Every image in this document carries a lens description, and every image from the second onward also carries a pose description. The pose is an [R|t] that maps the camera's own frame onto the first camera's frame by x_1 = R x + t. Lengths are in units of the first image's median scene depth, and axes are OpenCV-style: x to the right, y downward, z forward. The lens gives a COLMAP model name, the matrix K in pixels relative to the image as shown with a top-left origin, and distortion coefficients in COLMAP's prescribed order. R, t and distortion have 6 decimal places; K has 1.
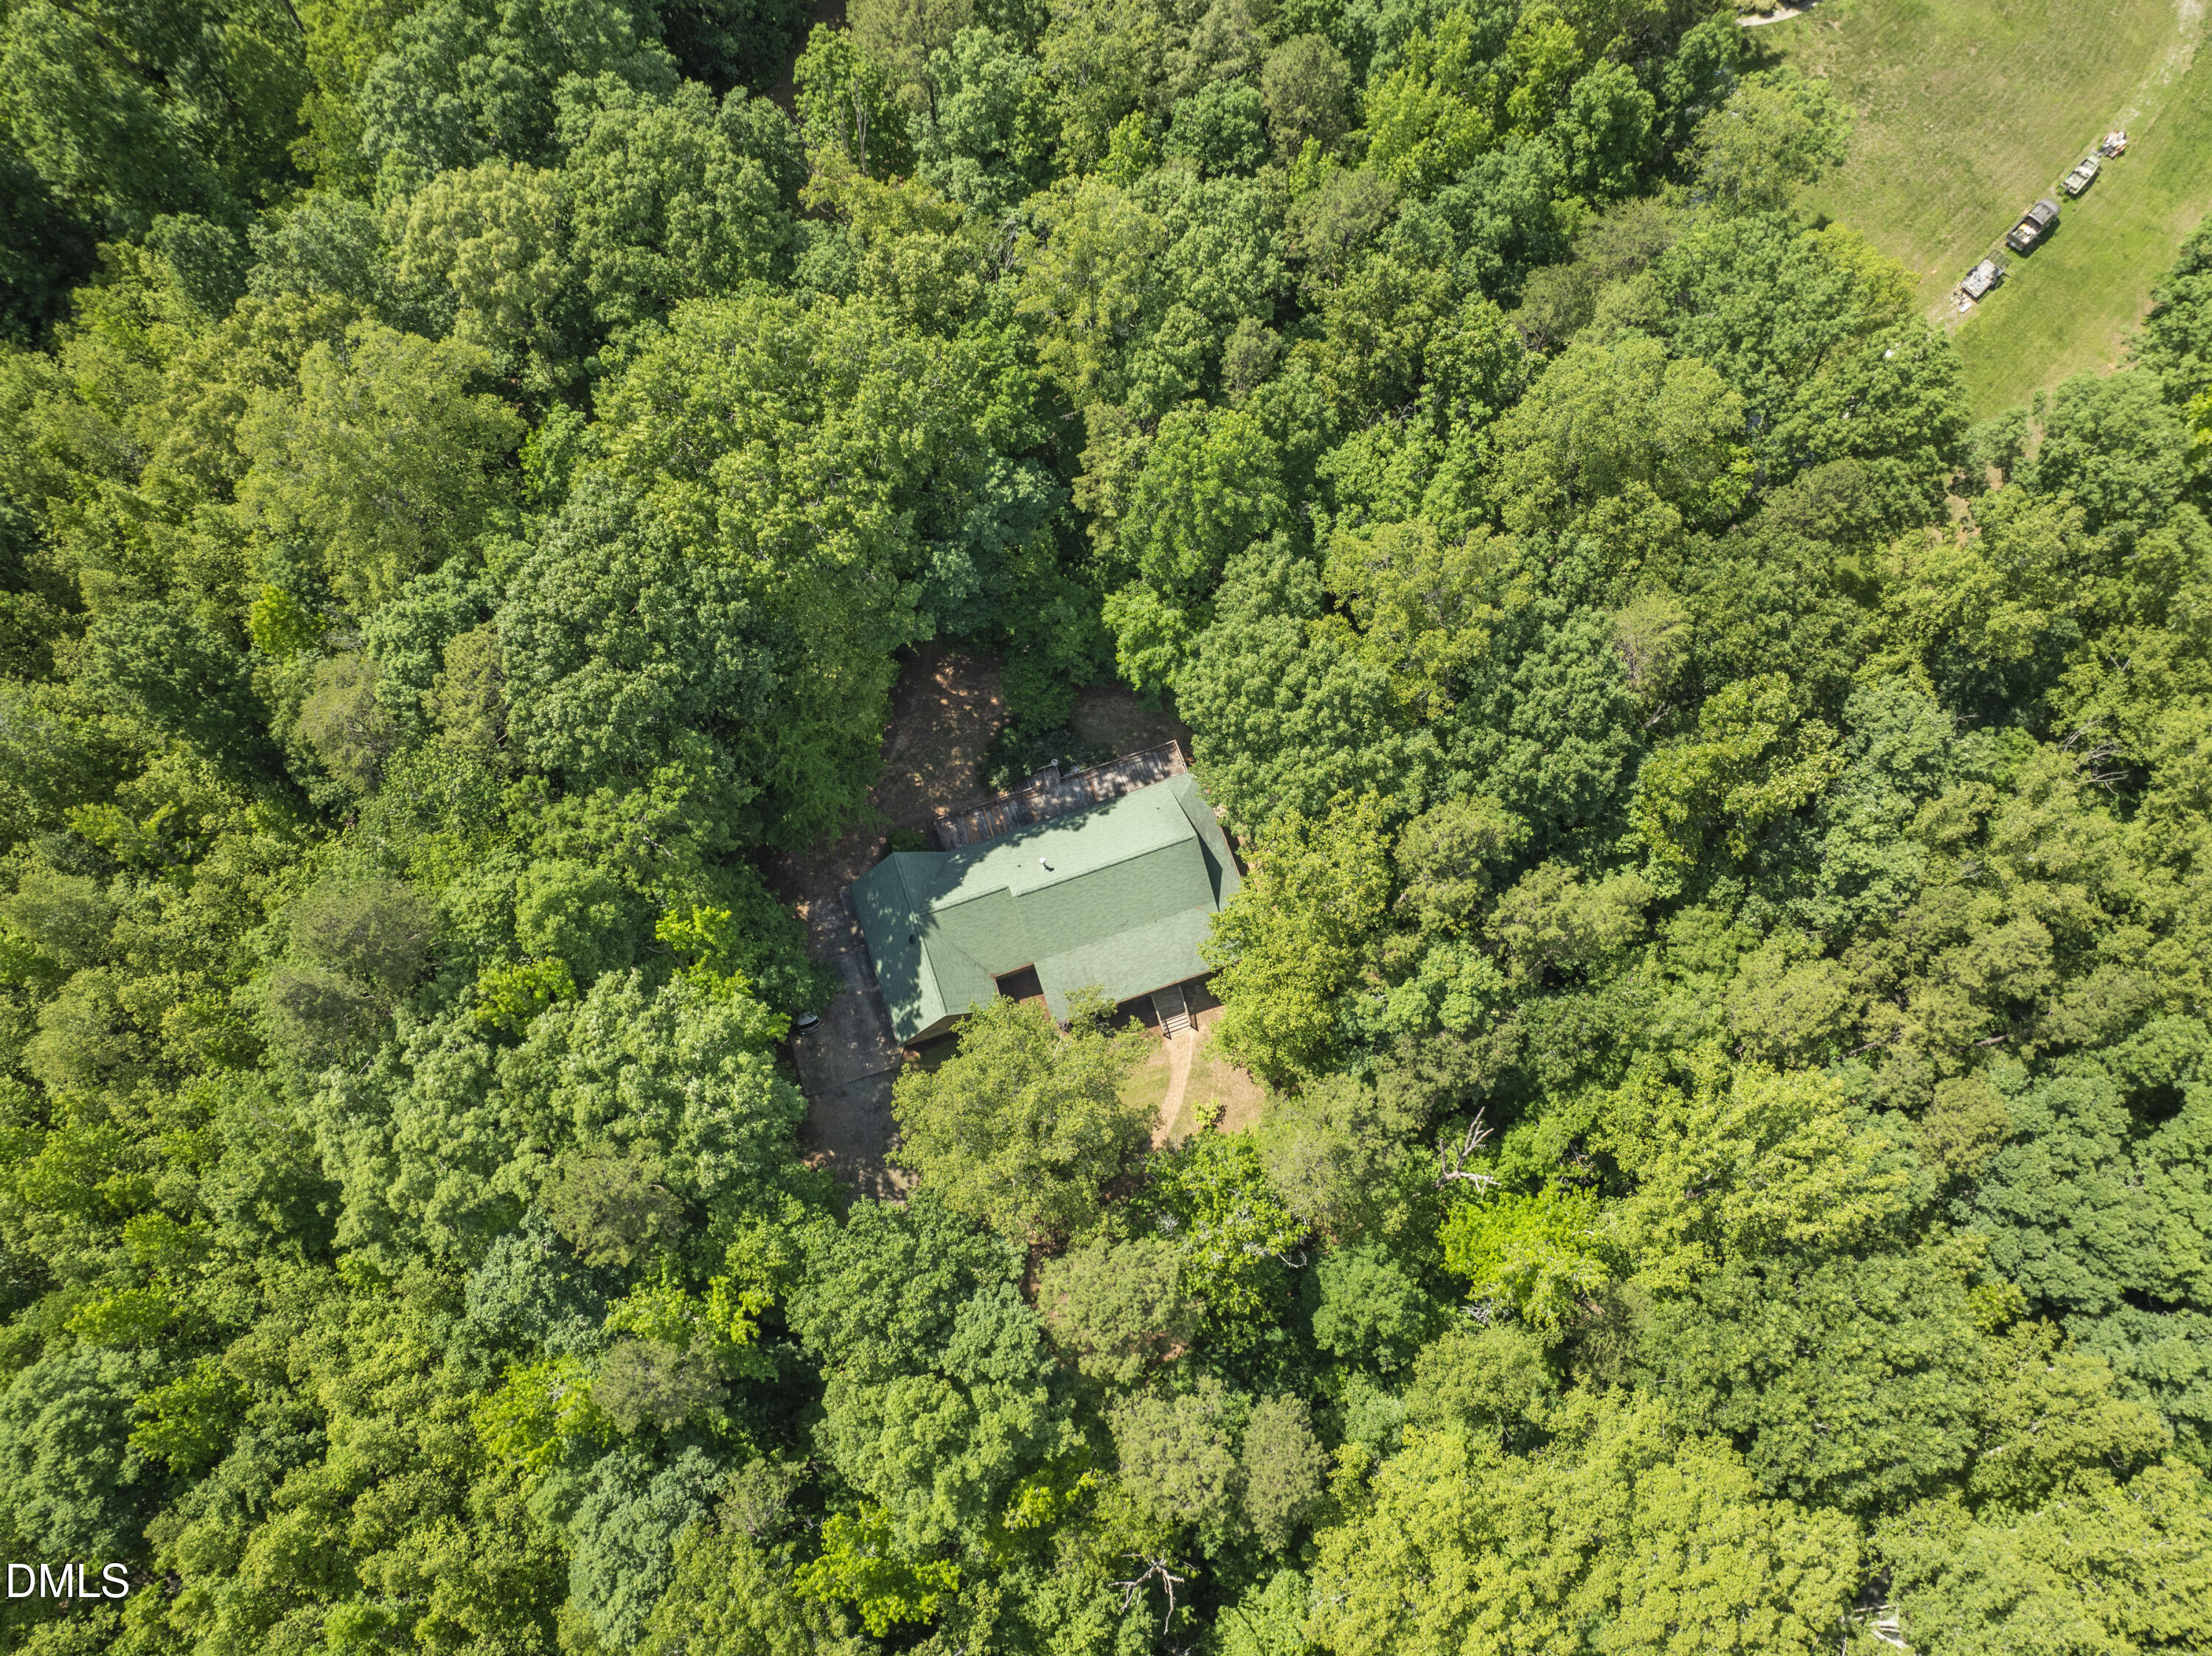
lens RADIAL K [[1538.8, 0, 1106.0], [0, 1538.8, 828.0], [0, 0, 1]] dist [-0.053261, 0.022780]
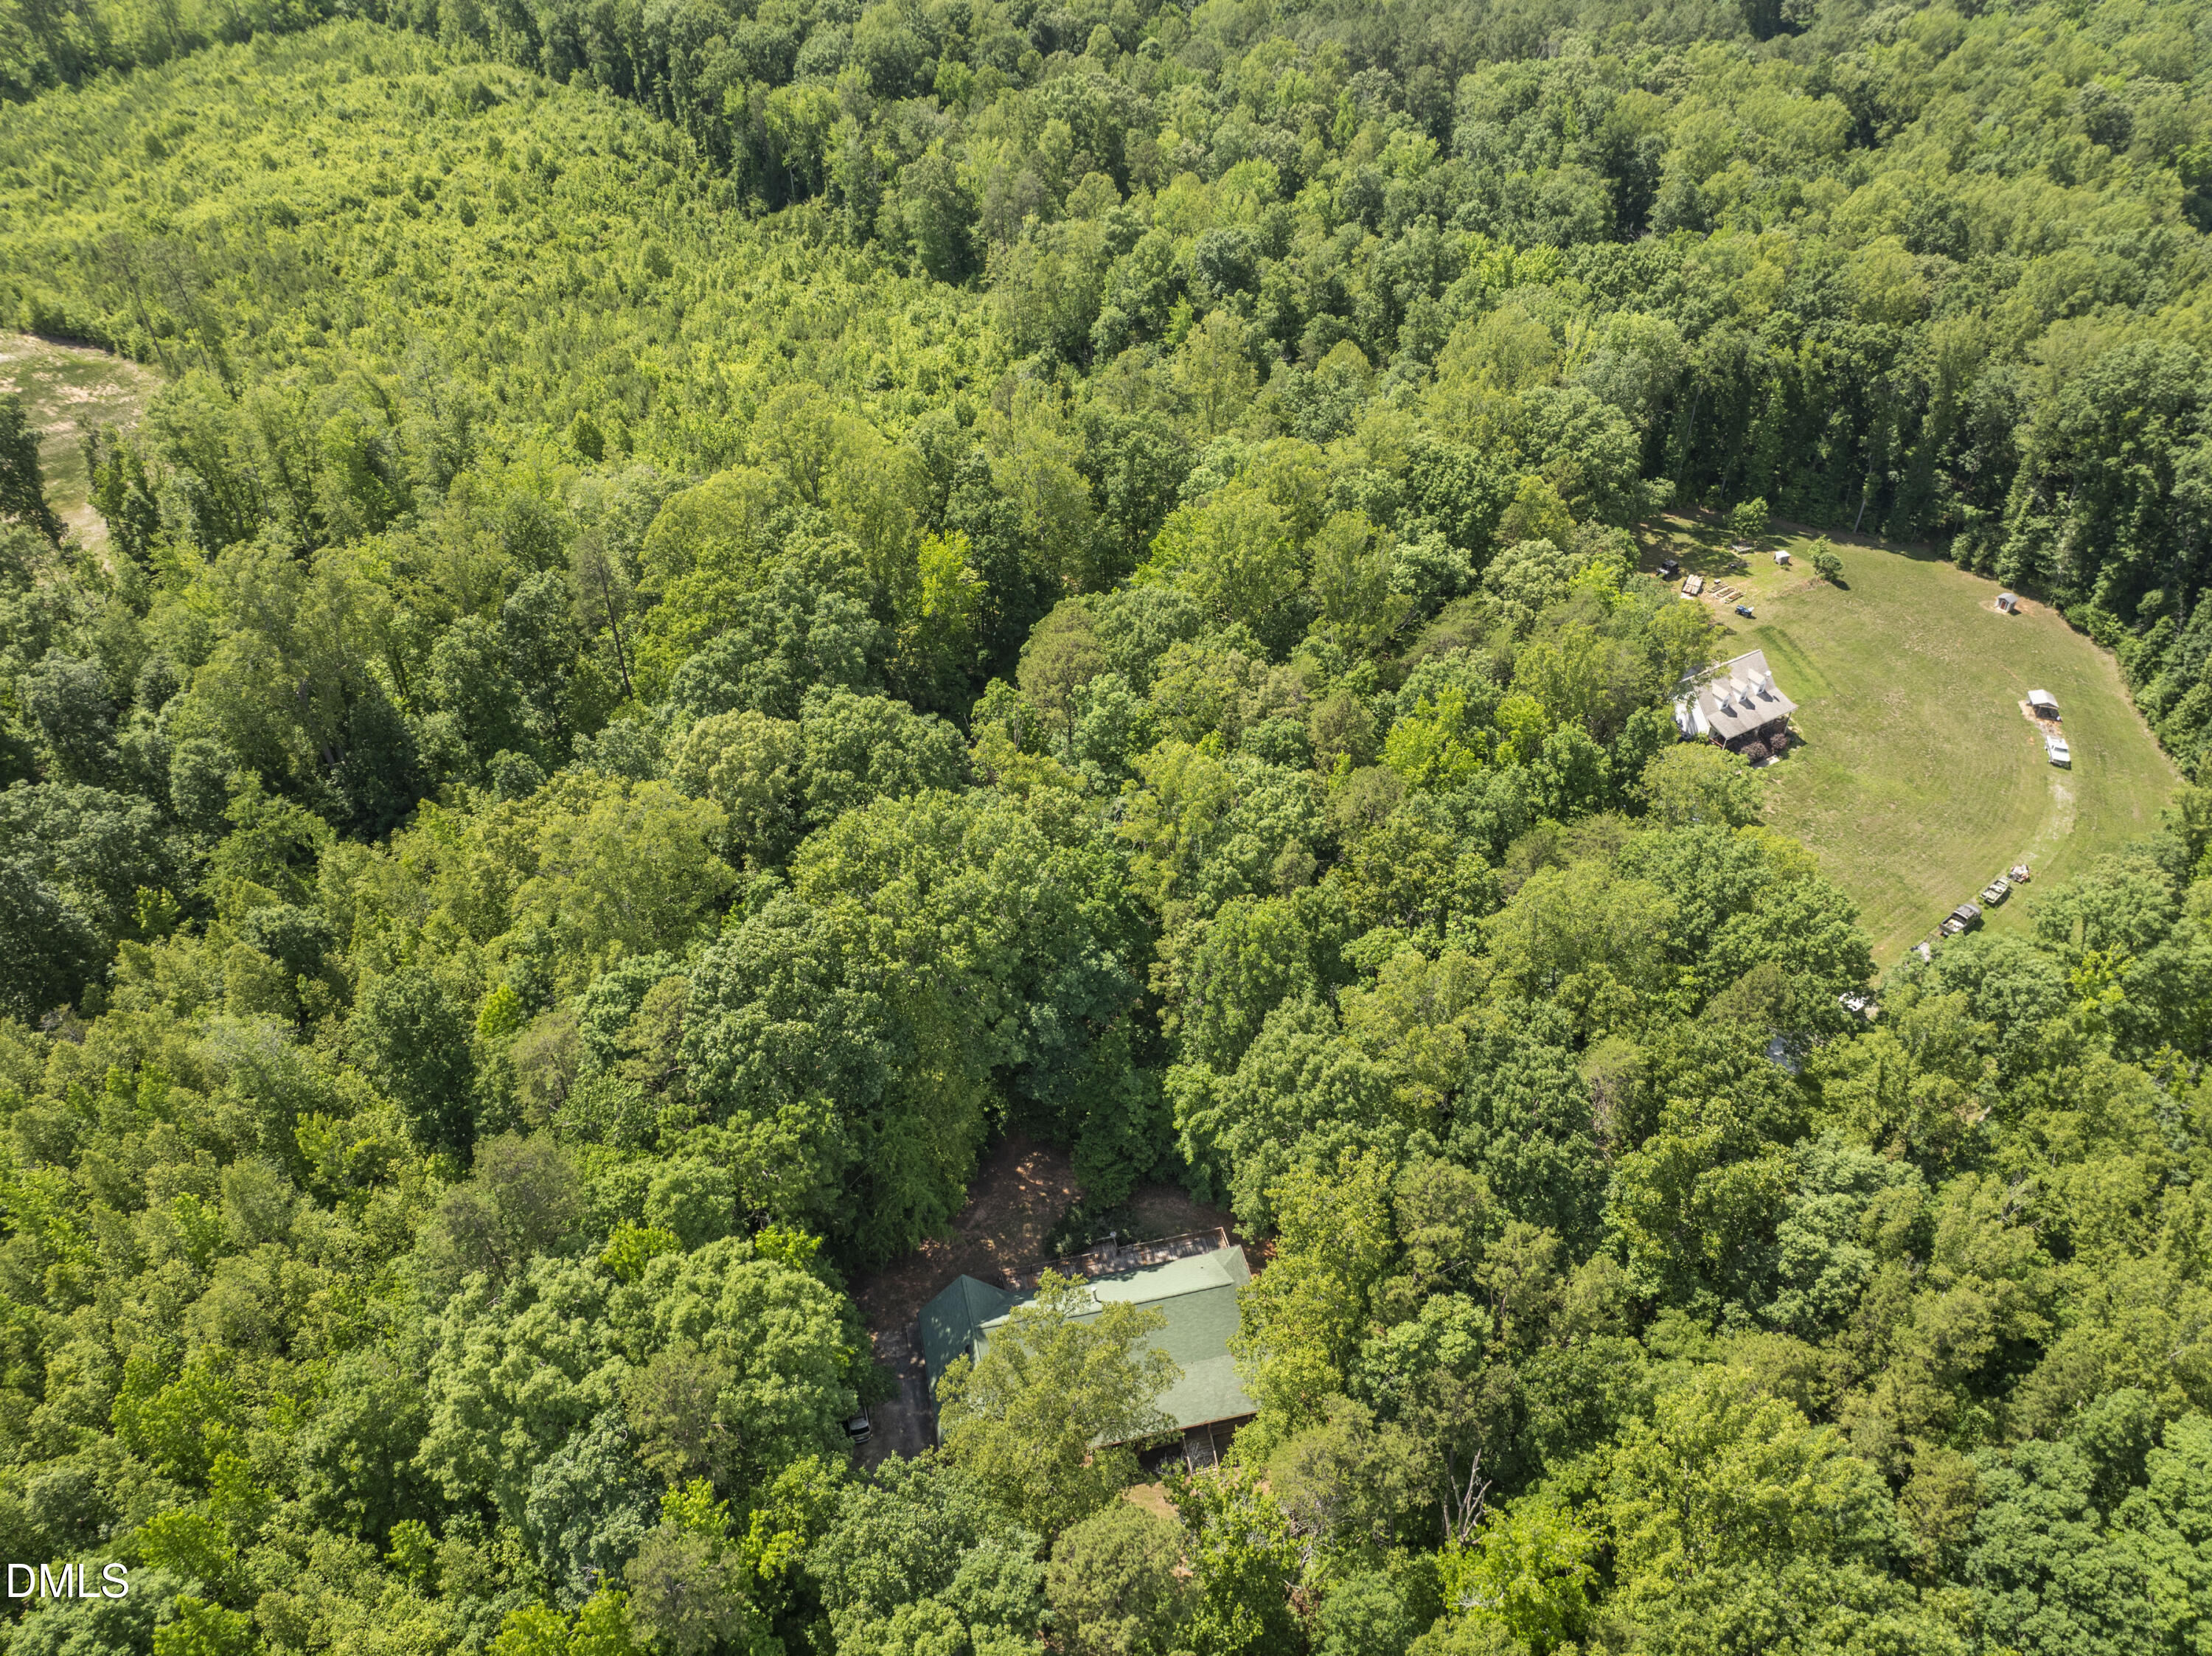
lens RADIAL K [[1538.8, 0, 1106.0], [0, 1538.8, 828.0], [0, 0, 1]] dist [-0.053261, 0.022780]
pose [[0.994755, 0.063229, -0.080408, 0.039810], [-0.096630, 0.838722, -0.535918, 0.376510], [0.033554, 0.540877, 0.840432, -0.126699]]
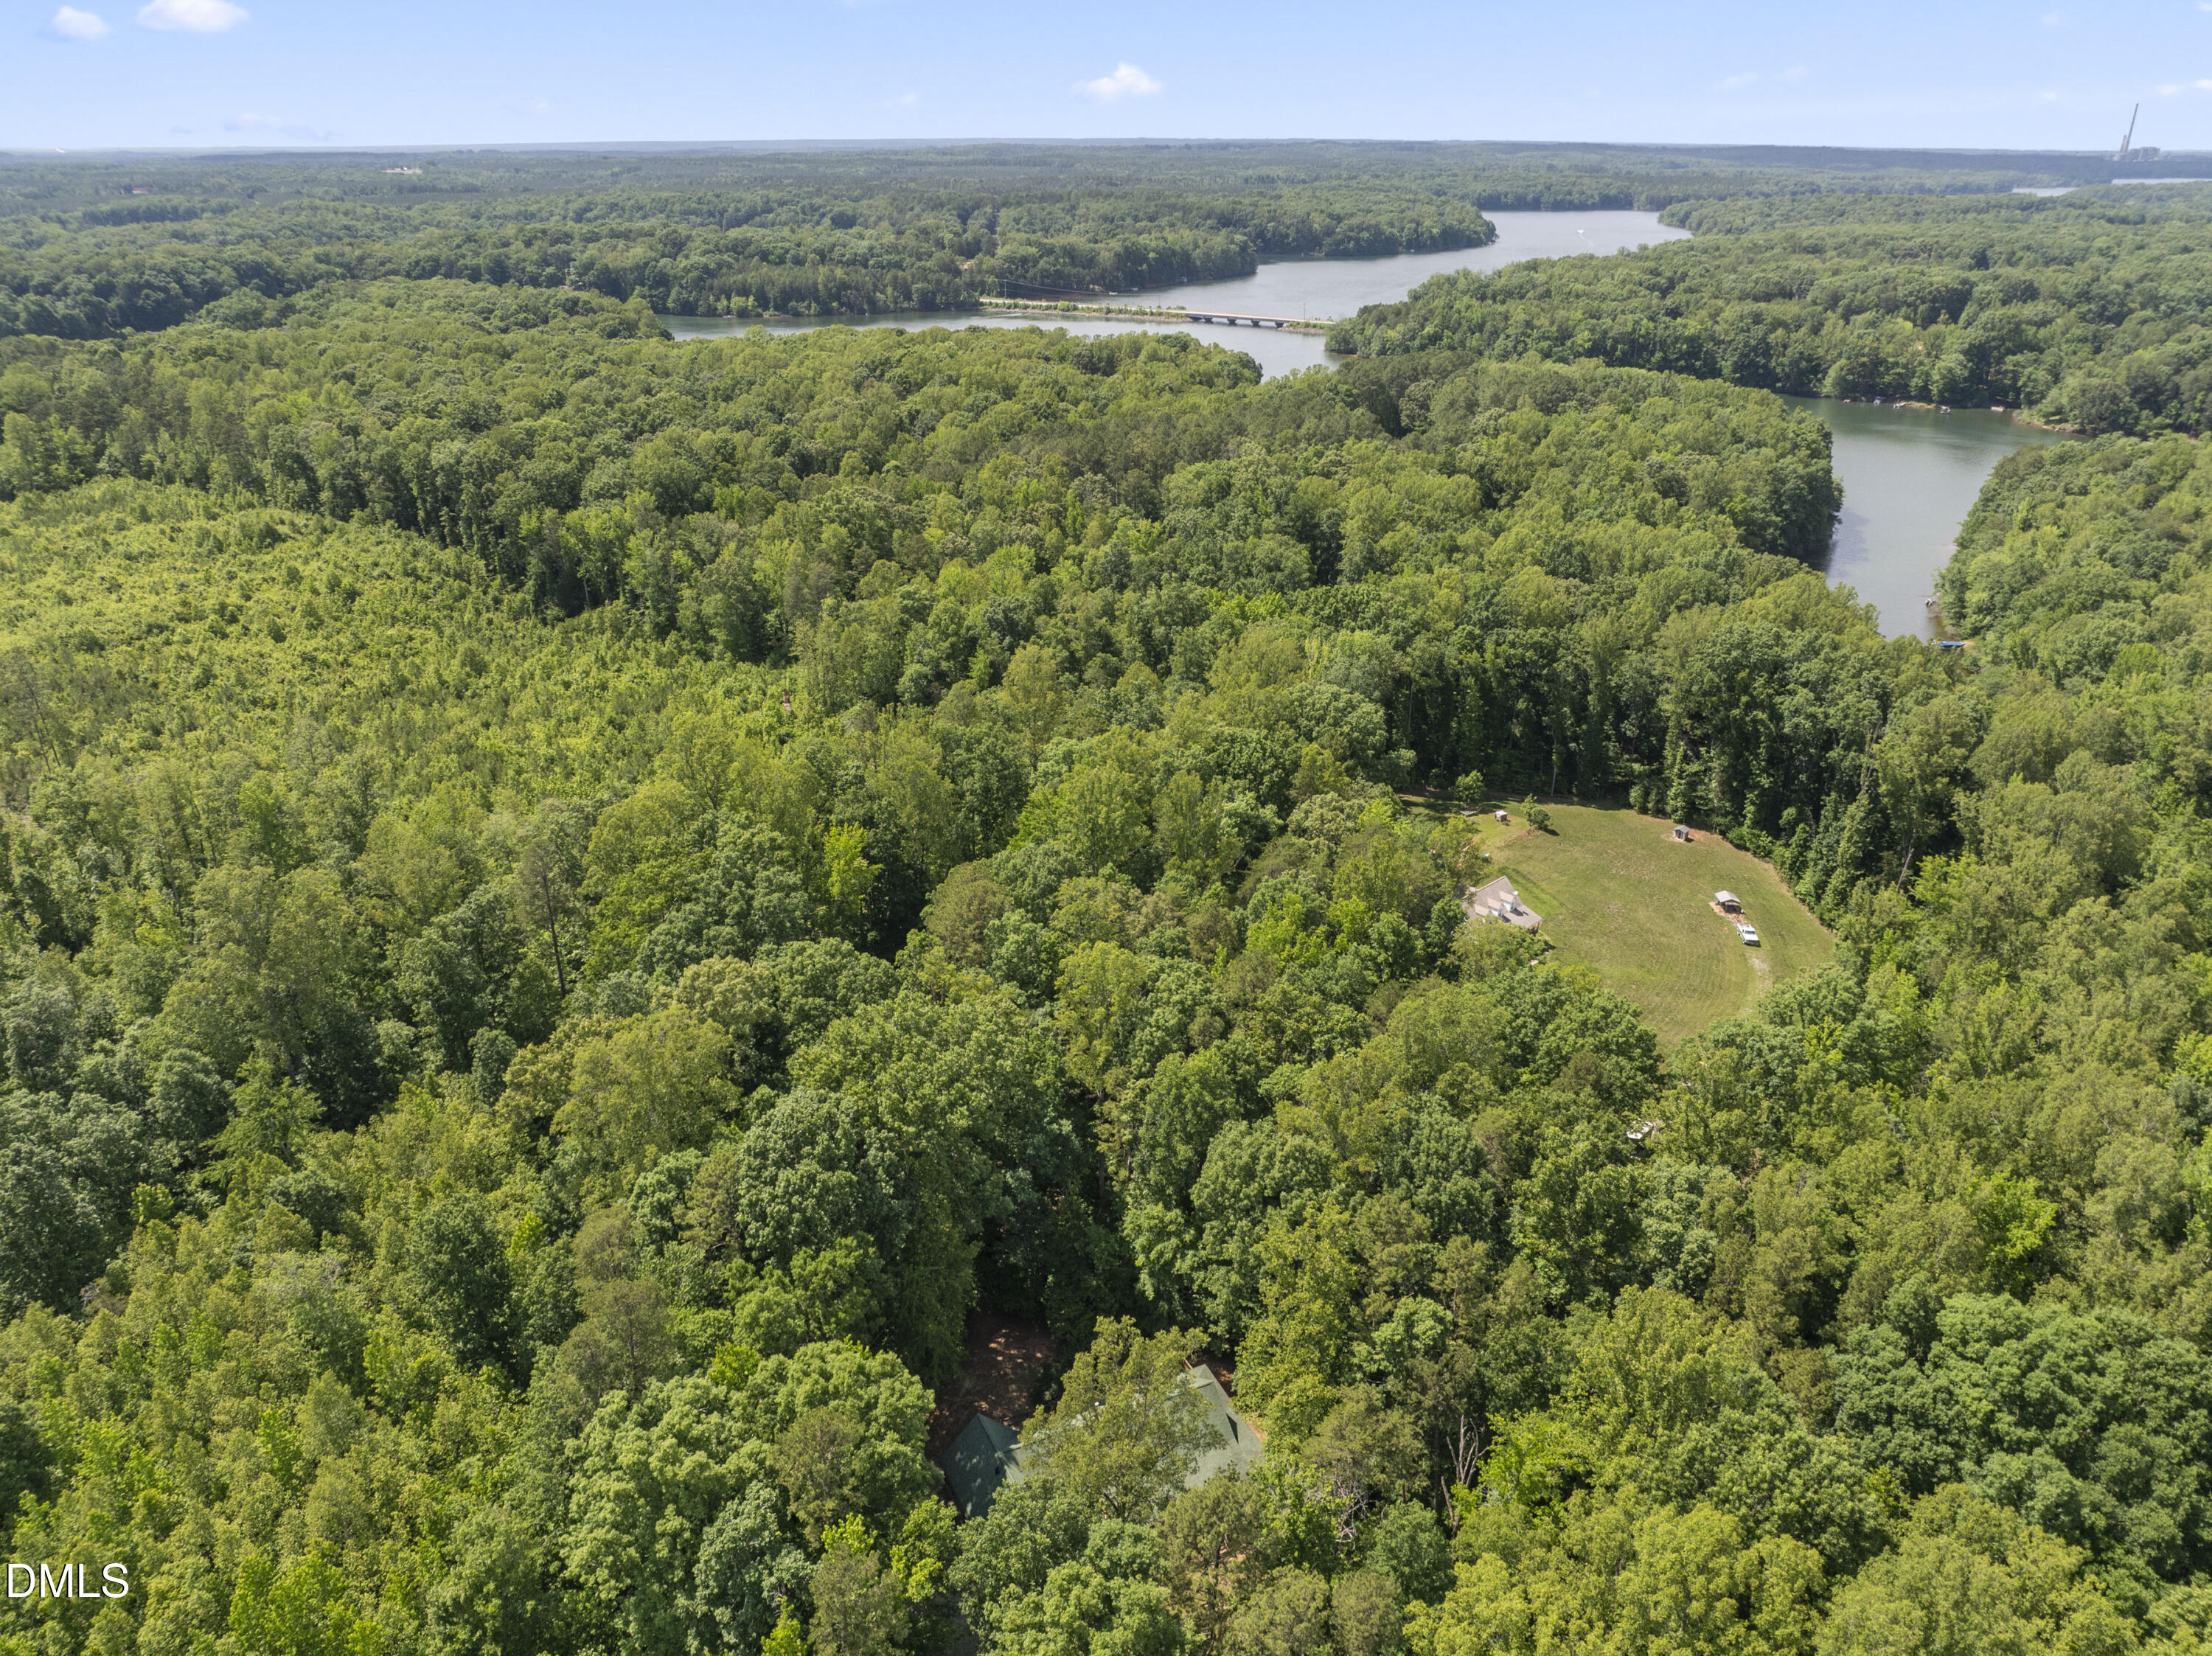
lens RADIAL K [[1542.4, 0, 1098.4], [0, 1542.4, 832.5], [0, 0, 1]] dist [-0.036341, -0.003583]
pose [[0.994689, -0.042776, 0.093611, -0.156038], [0.097796, 0.676265, -0.730138, 0.708900], [-0.032074, 0.735416, 0.676857, -0.237152]]
